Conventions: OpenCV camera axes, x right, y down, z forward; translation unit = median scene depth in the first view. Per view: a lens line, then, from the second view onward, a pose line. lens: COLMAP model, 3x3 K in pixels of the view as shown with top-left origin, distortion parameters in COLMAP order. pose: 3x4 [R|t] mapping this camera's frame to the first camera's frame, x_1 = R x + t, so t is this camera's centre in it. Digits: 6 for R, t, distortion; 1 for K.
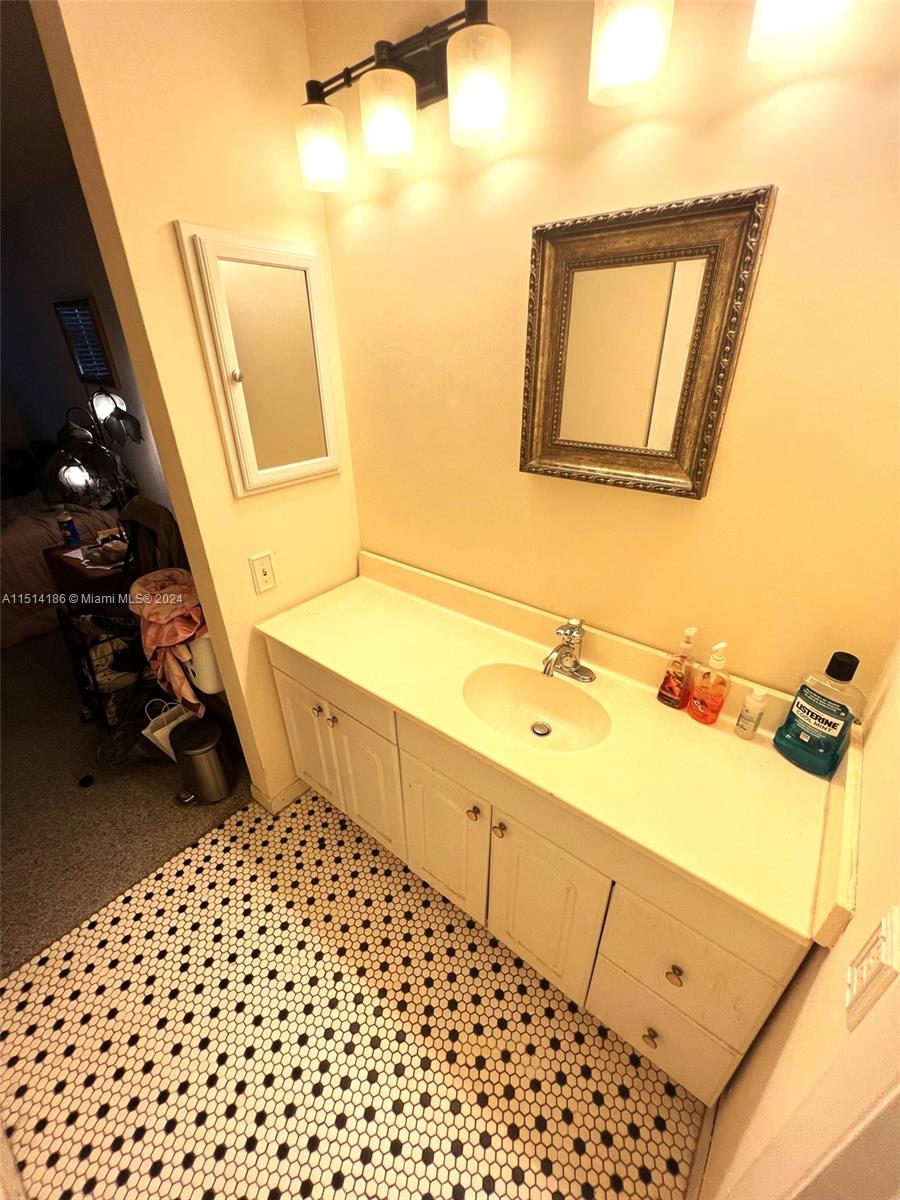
lens RADIAL K [[484.6, 0, 445.9], [0, 484.6, 600.8], [0, 0, 1]] dist [0.013545, 0.000306]
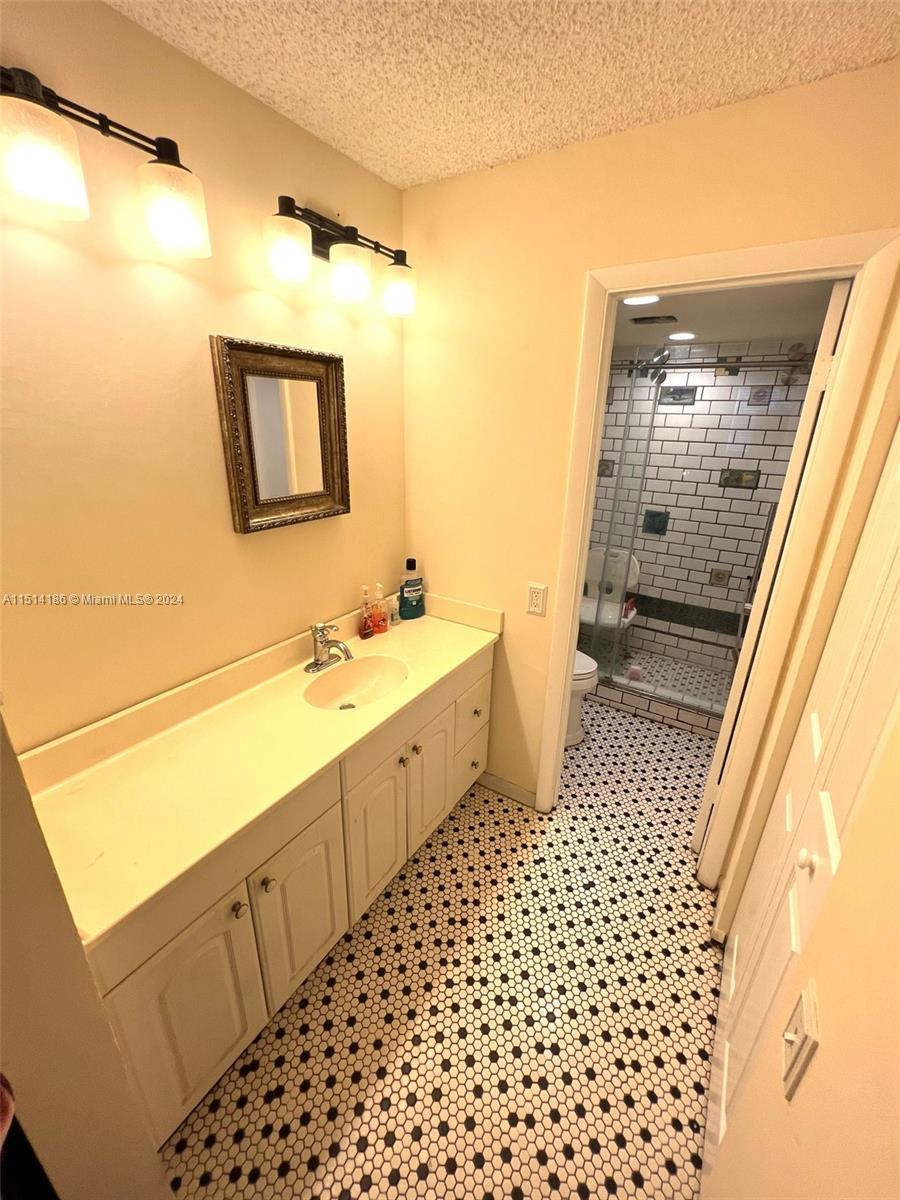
lens RADIAL K [[484.6, 0, 448.1], [0, 484.6, 601.2], [0, 0, 1]] dist [0.013545, 0.000306]
pose [[-0.097024, -0.348122, 0.932415, -1.027989], [0.448513, 0.821025, 0.353205, -0.336302], [-0.888494, 0.452470, 0.076478, 0.586616]]
